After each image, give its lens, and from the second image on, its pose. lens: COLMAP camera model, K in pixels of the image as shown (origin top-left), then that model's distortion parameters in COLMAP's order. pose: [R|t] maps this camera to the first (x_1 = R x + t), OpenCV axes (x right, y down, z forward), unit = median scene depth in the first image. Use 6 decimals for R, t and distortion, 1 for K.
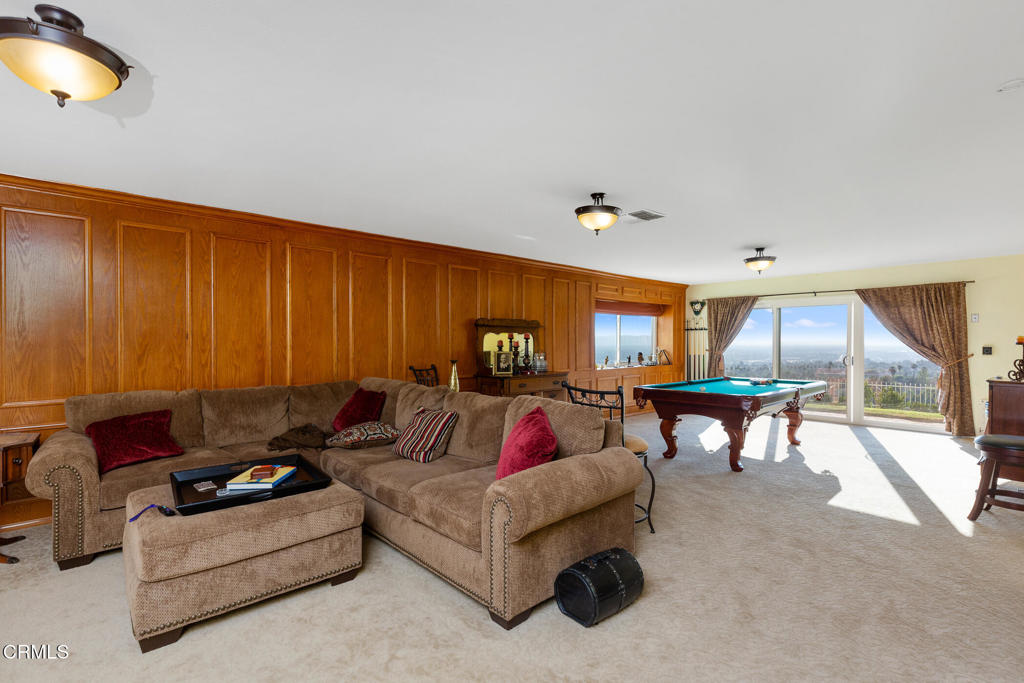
lens RADIAL K [[487.6, 0, 537.0], [0, 487.6, 342.9], [0, 0, 1]] dist [0.000867, -0.001744]
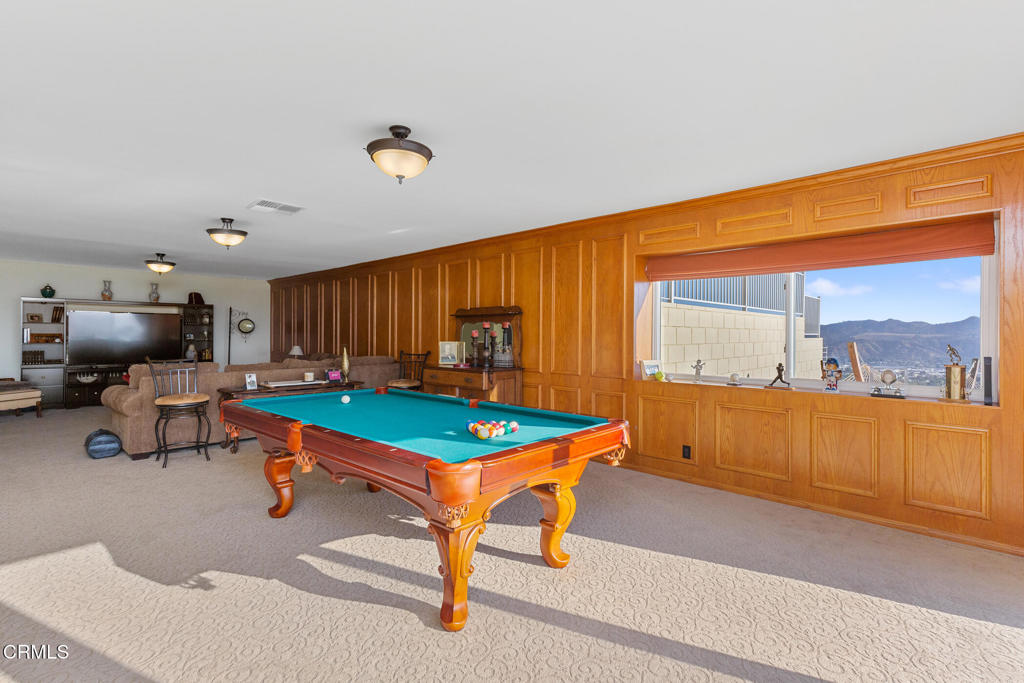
lens RADIAL K [[487.6, 0, 505.4], [0, 487.6, 334.3], [0, 0, 1]] dist [0.000867, -0.001744]
pose [[0.037099, -0.002343, -0.999309, 0.781206], [-0.005198, 0.999983, -0.002538, 0.003731], [0.999298, 0.005288, 0.037086, 0.916632]]
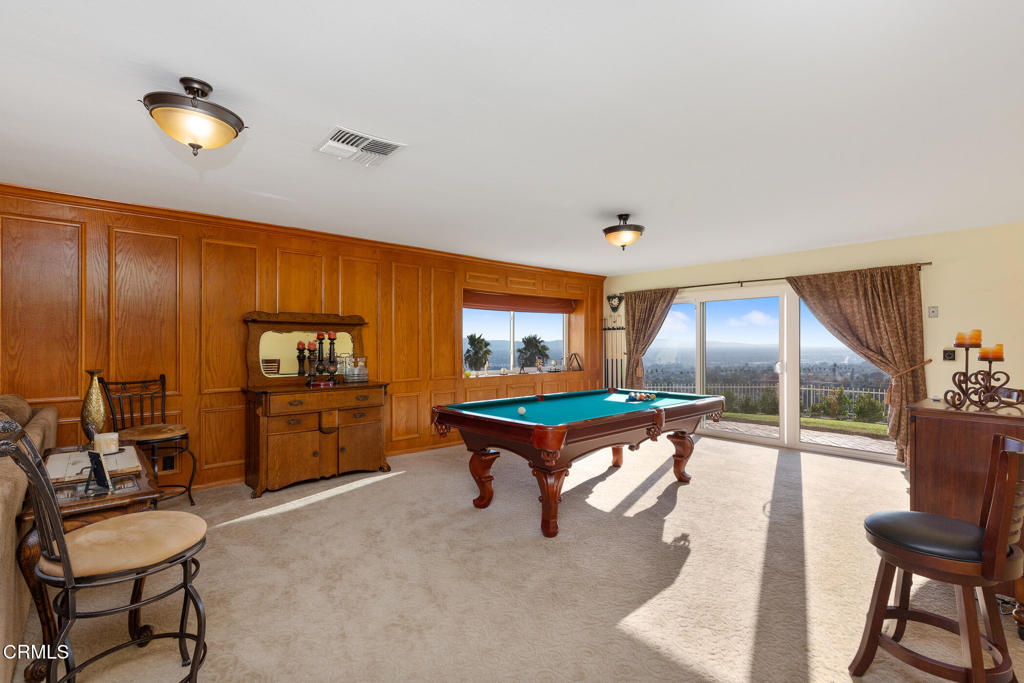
lens RADIAL K [[487.6, 0, 522.6], [0, 487.6, 341.6], [0, 0, 1]] dist [0.000867, -0.001744]
pose [[0.999844, -0.000242, -0.017663, 0.259183], [0.000108, 0.999971, -0.007550, 0.000782], [0.017665, 0.007547, 0.999815, 0.219999]]
